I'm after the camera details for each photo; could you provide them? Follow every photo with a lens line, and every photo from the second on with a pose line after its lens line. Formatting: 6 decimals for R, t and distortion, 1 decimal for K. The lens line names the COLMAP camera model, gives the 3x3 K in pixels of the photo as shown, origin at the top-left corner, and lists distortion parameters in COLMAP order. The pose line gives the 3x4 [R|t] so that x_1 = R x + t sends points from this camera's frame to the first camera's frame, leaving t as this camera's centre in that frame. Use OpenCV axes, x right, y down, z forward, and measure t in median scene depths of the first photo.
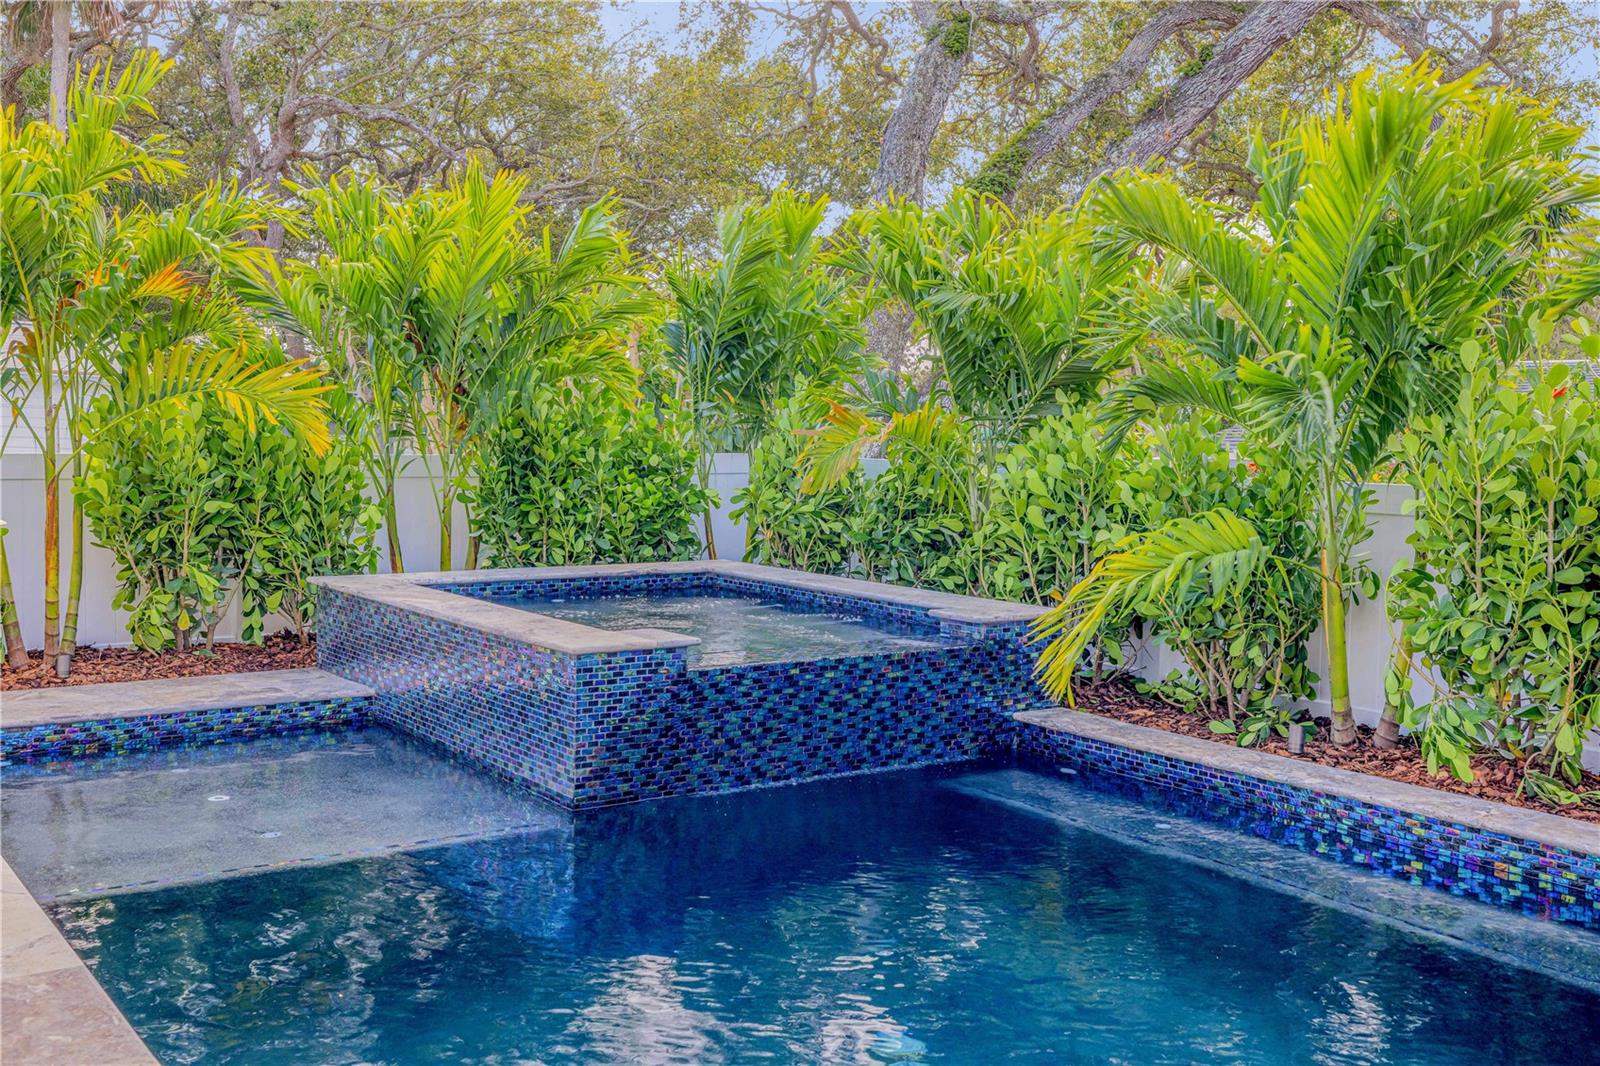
lens RADIAL K [[1552.5, 0, 790.8], [0, 1552.5, 531.9], [0, 0, 1]] dist [0.003437, 0.000000]
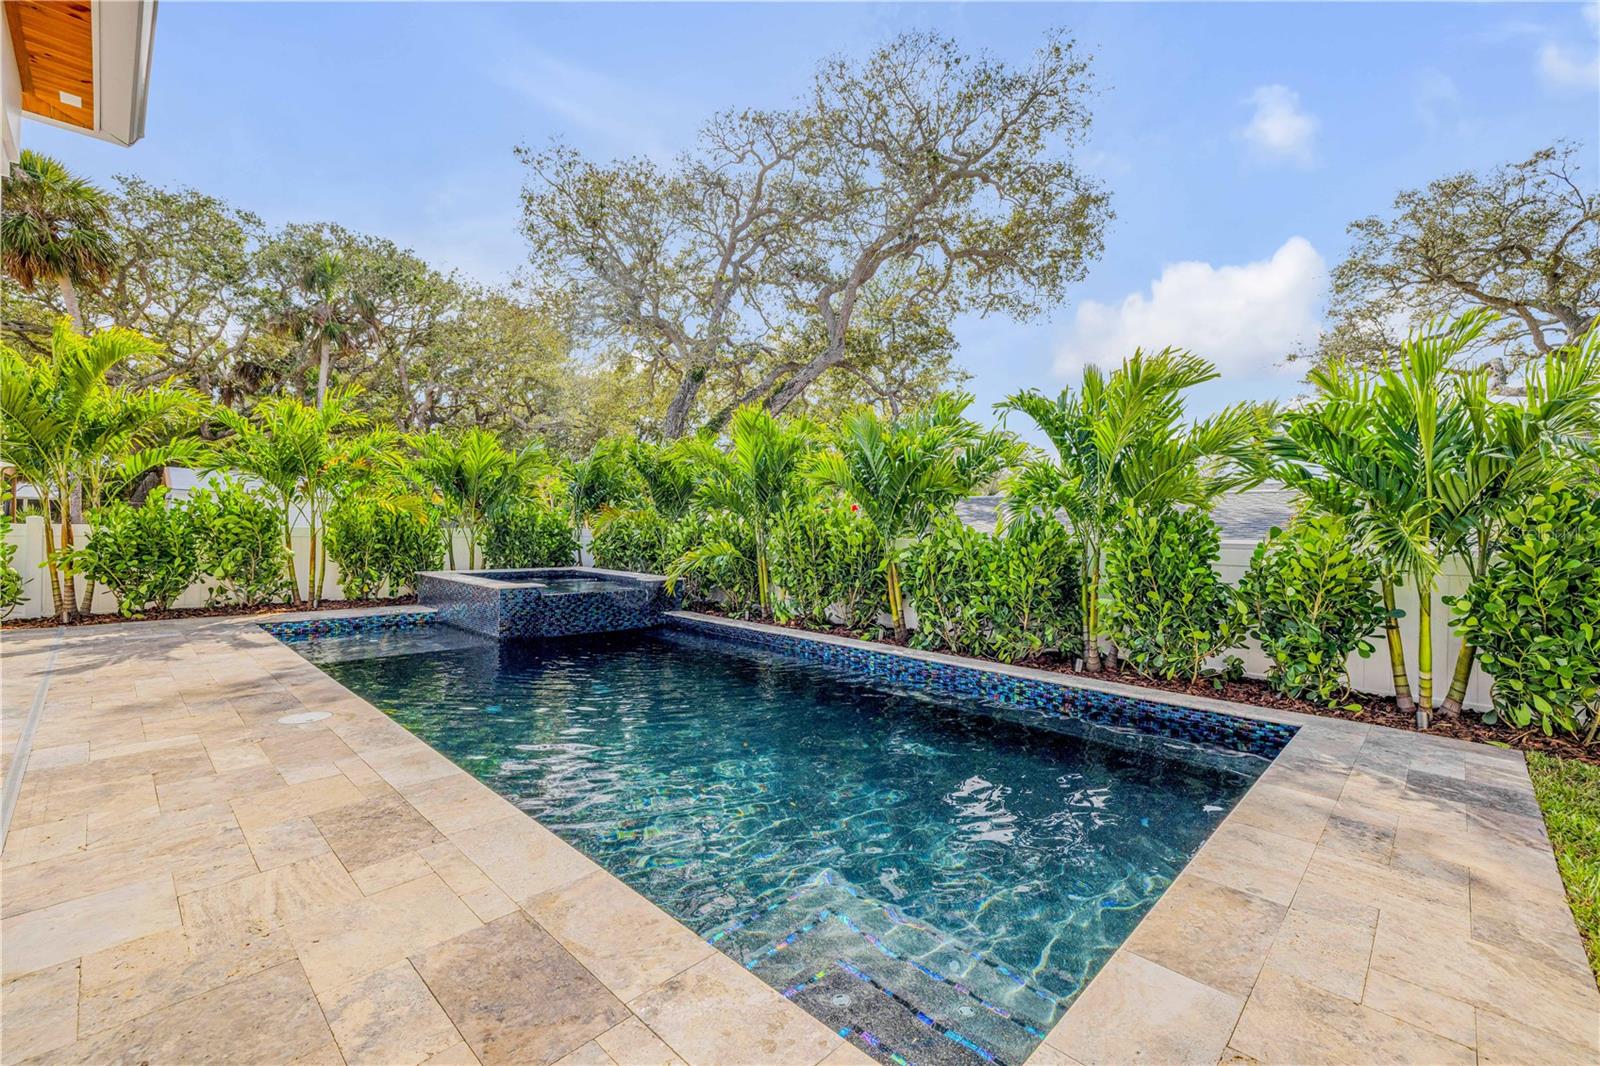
lens RADIAL K [[676.2, 0, 790.8], [0, 676.2, 529.0], [0, 0, 1]] dist [-0.000526, -0.000003]
pose [[0.985764, -0.001109, 0.168129, 0.151674], [0.011502, 0.998080, -0.060857, 0.035665], [-0.167739, 0.061925, 0.983885, -0.310341]]
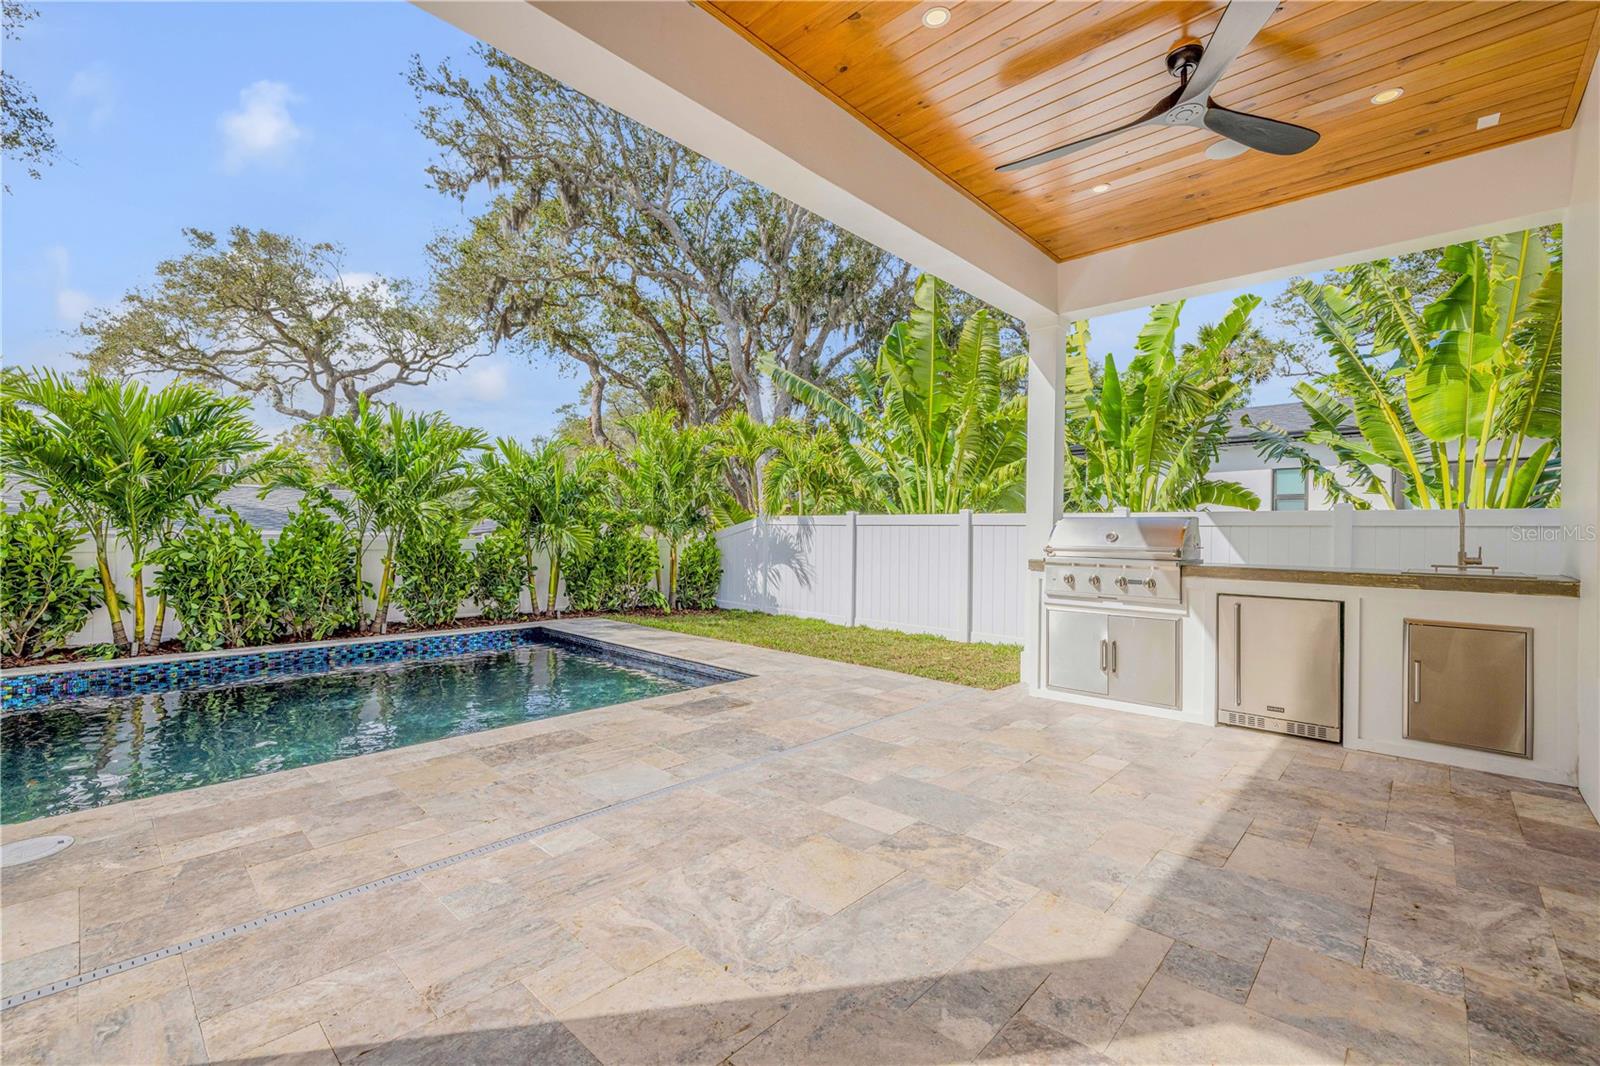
lens RADIAL K [[676.2, 0, 791.7], [0, 676.2, 528.2], [0, 0, 1]] dist [-0.000526, -0.000003]
pose [[-0.181641, -0.015148, 0.983248, -0.518989], [0.049293, 0.998484, 0.024489, -0.000424], [-0.982129, 0.052916, -0.180619, -0.036469]]
